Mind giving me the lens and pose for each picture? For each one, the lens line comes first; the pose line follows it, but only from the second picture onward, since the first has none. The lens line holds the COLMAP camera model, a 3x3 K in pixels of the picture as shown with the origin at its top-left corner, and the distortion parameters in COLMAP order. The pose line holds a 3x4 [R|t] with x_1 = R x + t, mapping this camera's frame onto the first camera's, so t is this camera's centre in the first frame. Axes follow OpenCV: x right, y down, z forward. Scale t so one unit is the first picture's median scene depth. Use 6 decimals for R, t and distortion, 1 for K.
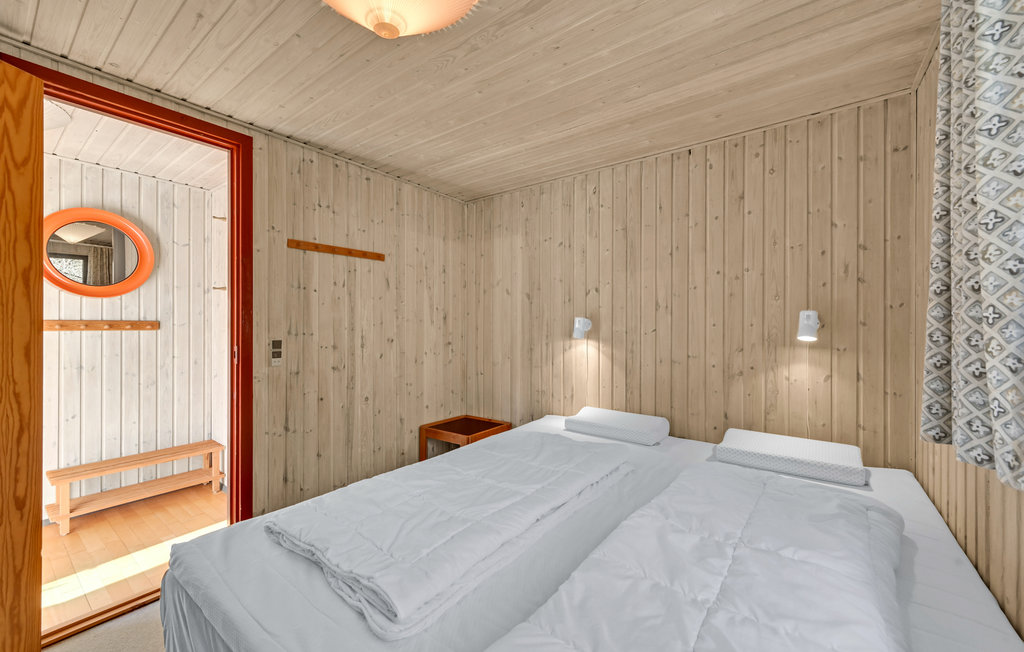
lens RADIAL K [[407.3, 0, 511.5], [0, 407.3, 323.8], [0, 0, 1]] dist [-0.000659, -0.000209]
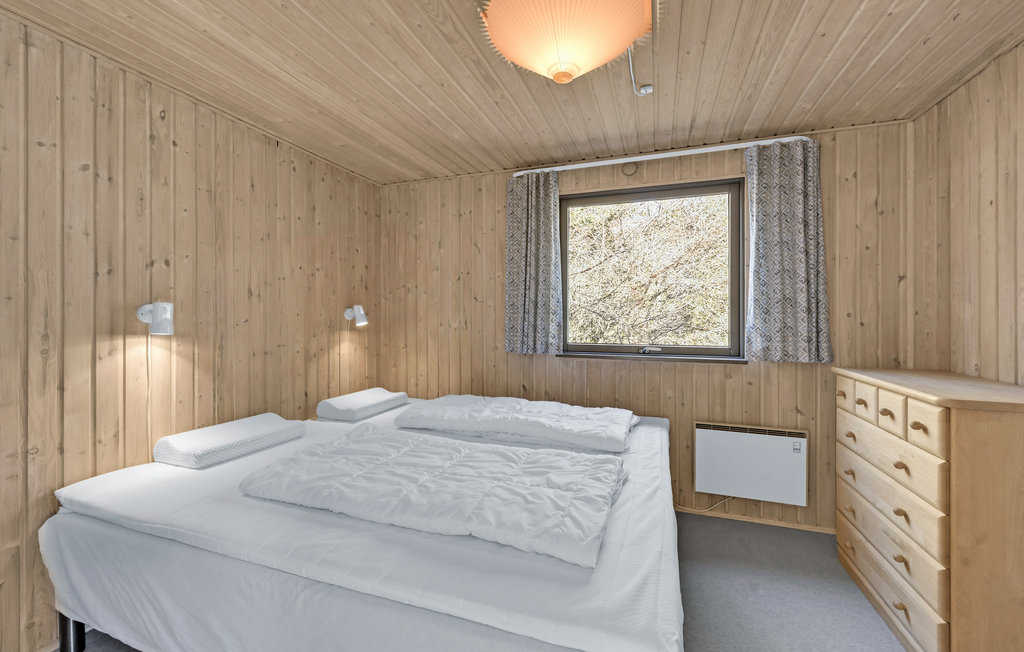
lens RADIAL K [[413.8, 0, 512.5], [0, 413.8, 316.2], [0, 0, 1]] dist [-0.000438, -0.000079]
pose [[-0.305179, -0.000583, 0.952295, -0.697222], [-0.005347, 0.999985, -0.001101, 0.004157], [-0.952280, -0.005428, -0.305177, 0.734572]]
